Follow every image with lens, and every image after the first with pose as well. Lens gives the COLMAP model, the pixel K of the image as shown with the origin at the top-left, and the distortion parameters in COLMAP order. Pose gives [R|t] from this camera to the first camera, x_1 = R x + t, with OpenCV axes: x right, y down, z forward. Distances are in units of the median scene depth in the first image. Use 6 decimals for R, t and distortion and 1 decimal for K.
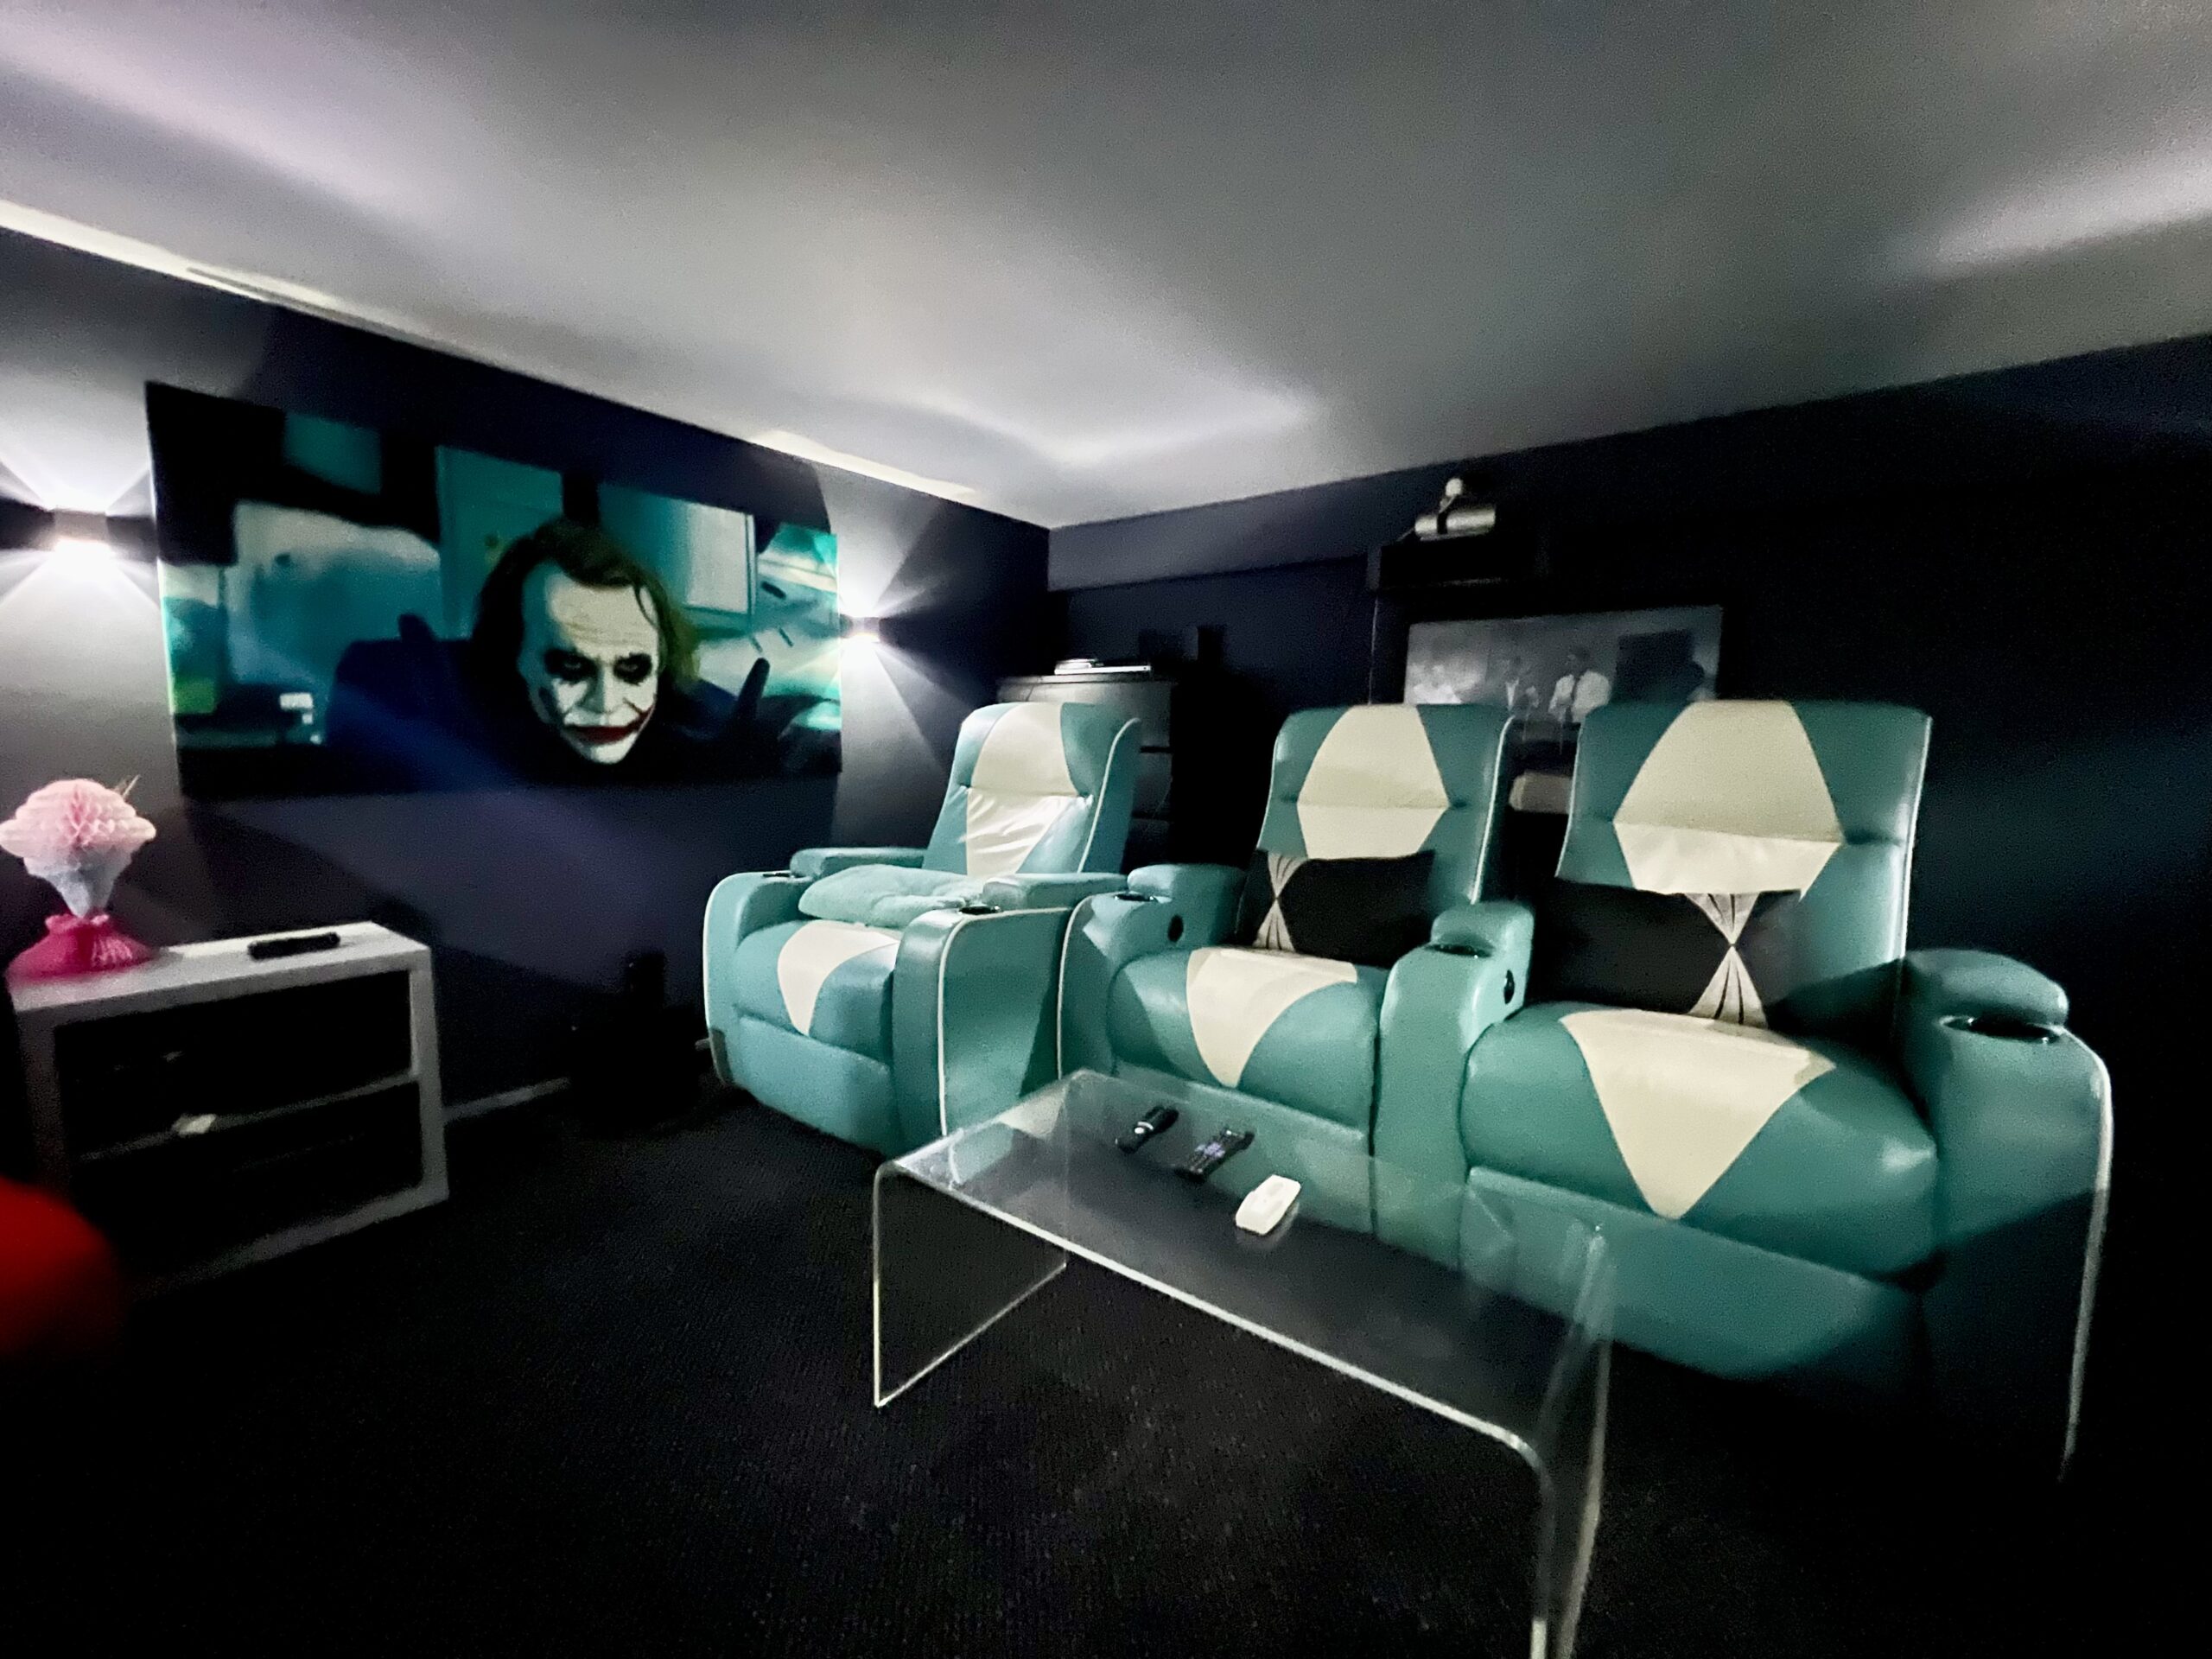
lens RADIAL K [[889.0, 0, 1102.1], [0, 889.0, 835.1], [0, 0, 1]] dist [0.003159, 0.000903]
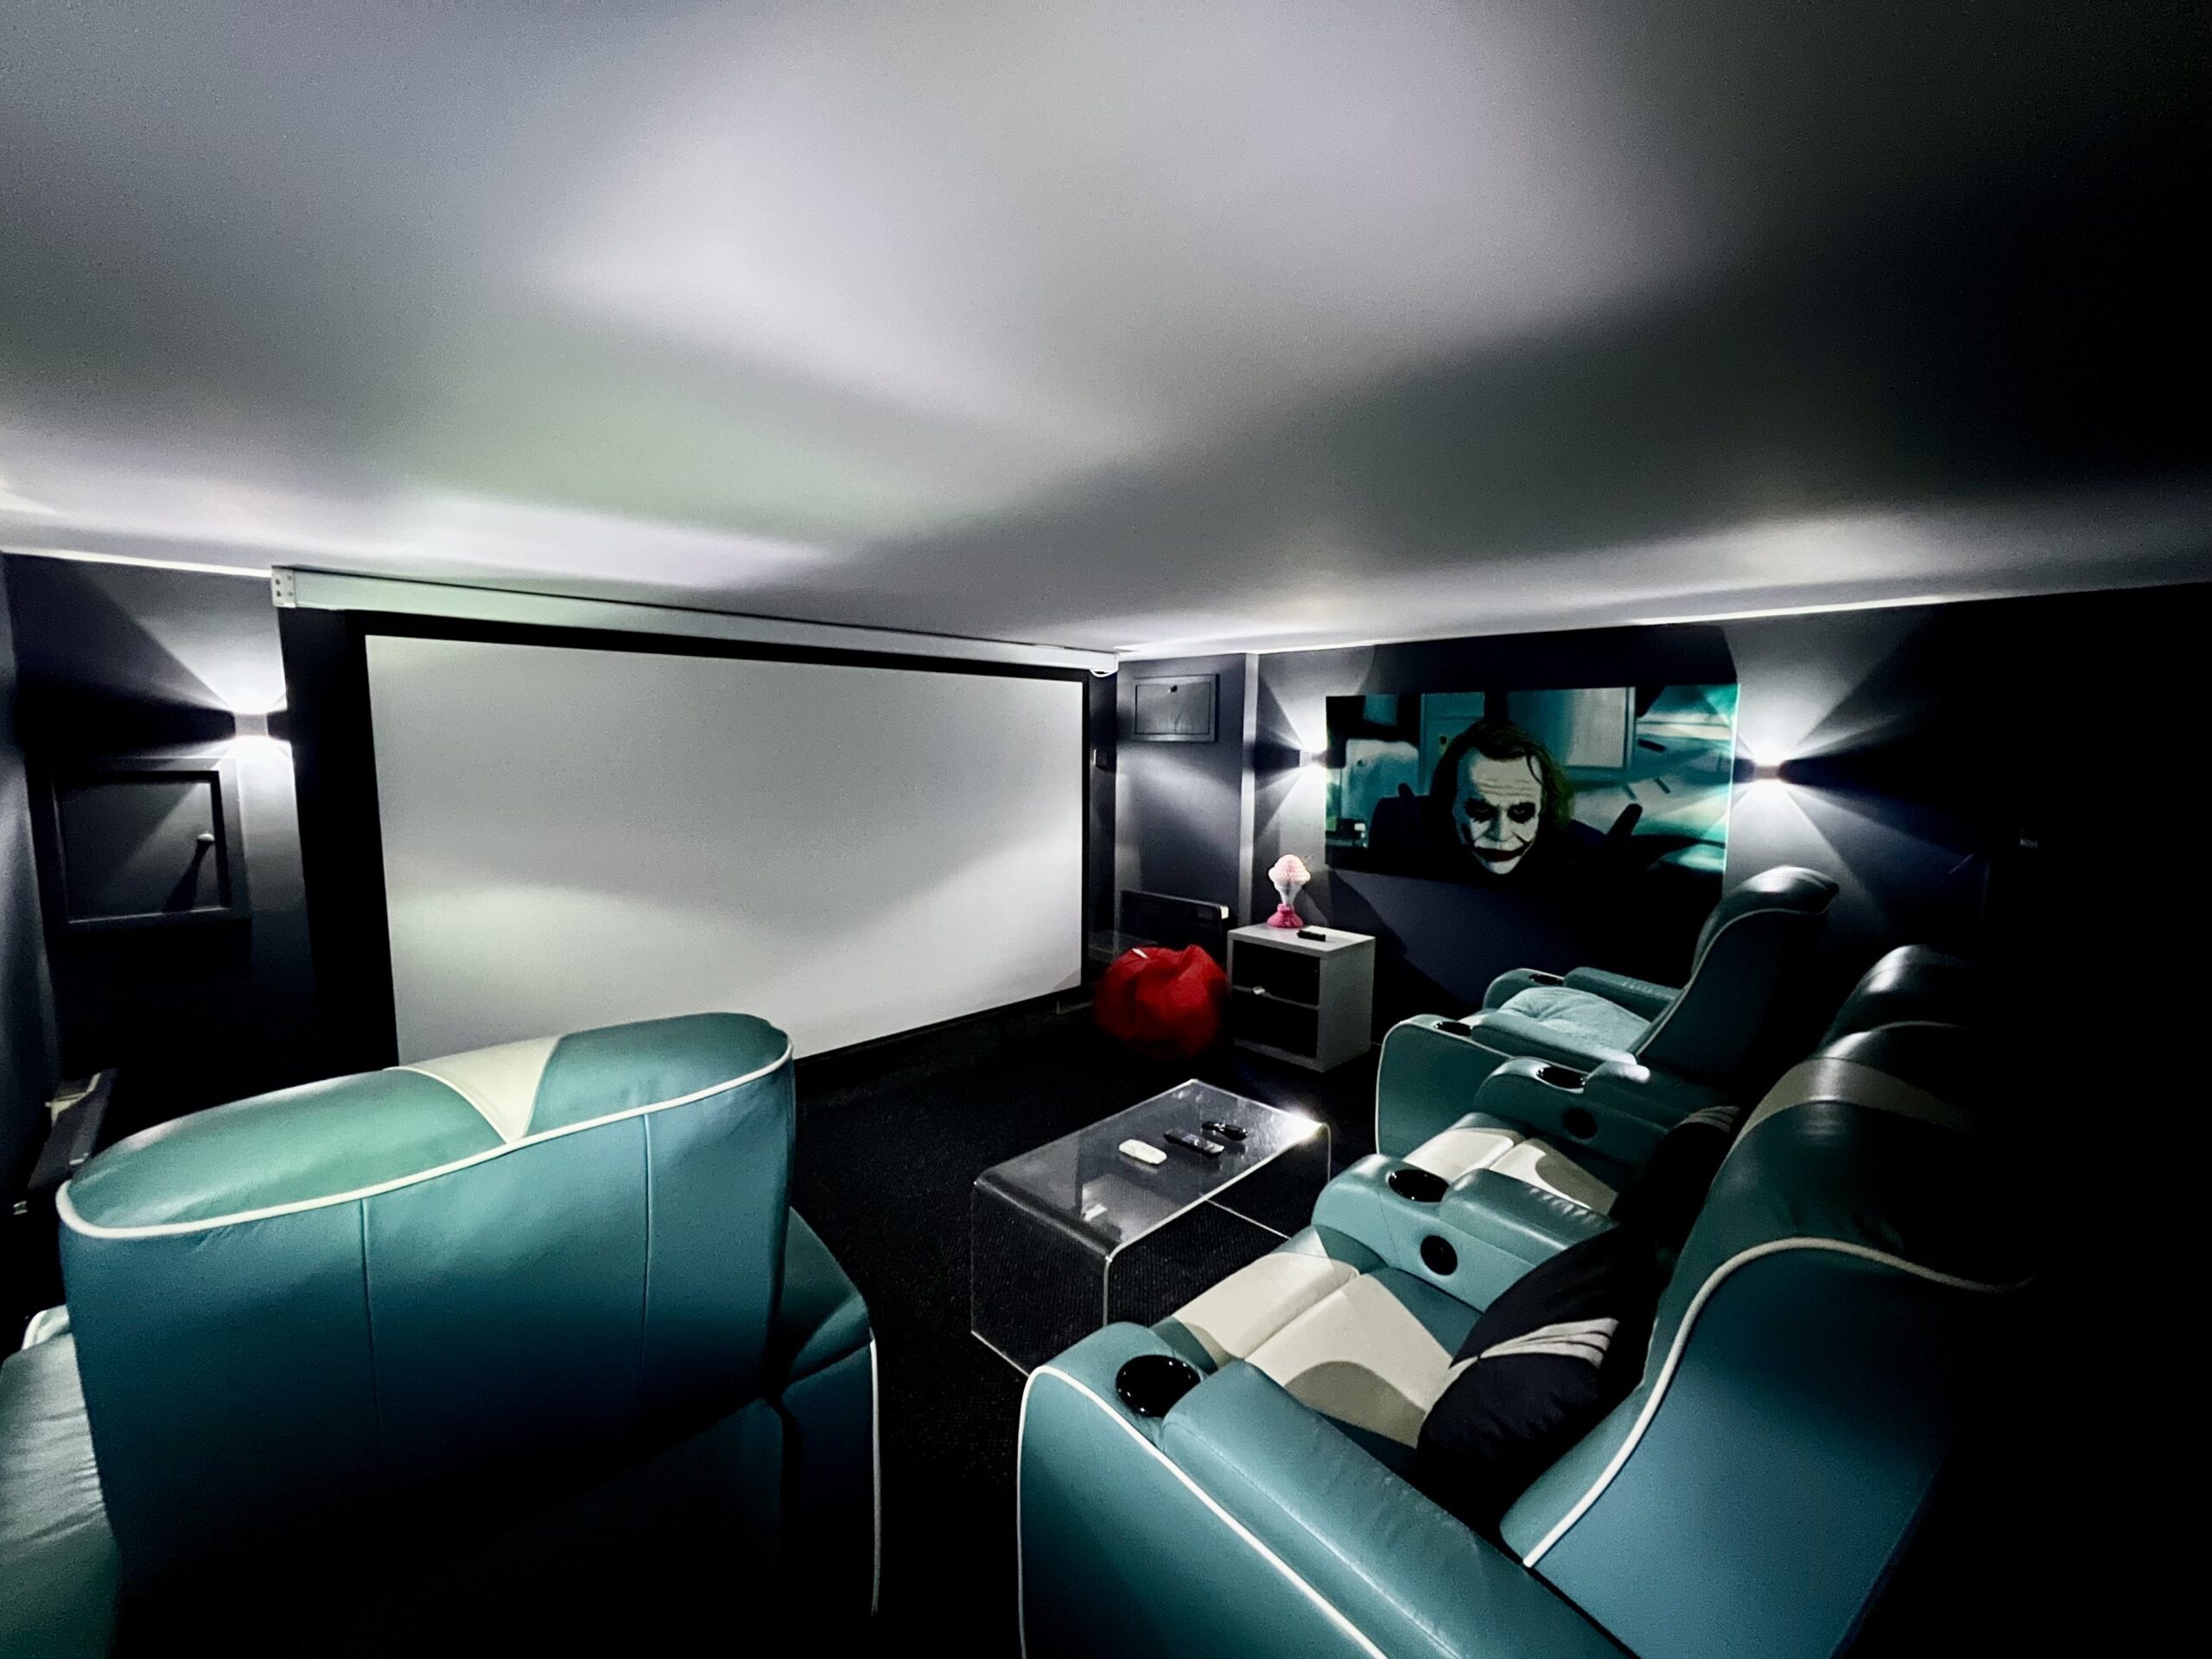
lens RADIAL K [[889.0, 0, 1105.4], [0, 889.0, 826.2], [0, 0, 1]] dist [0.003159, 0.000903]
pose [[-0.144576, 0.079425, -0.986301, 0.994761], [-0.127643, 0.986948, 0.098187, -0.220244], [0.981226, 0.140090, -0.132551, 0.532121]]
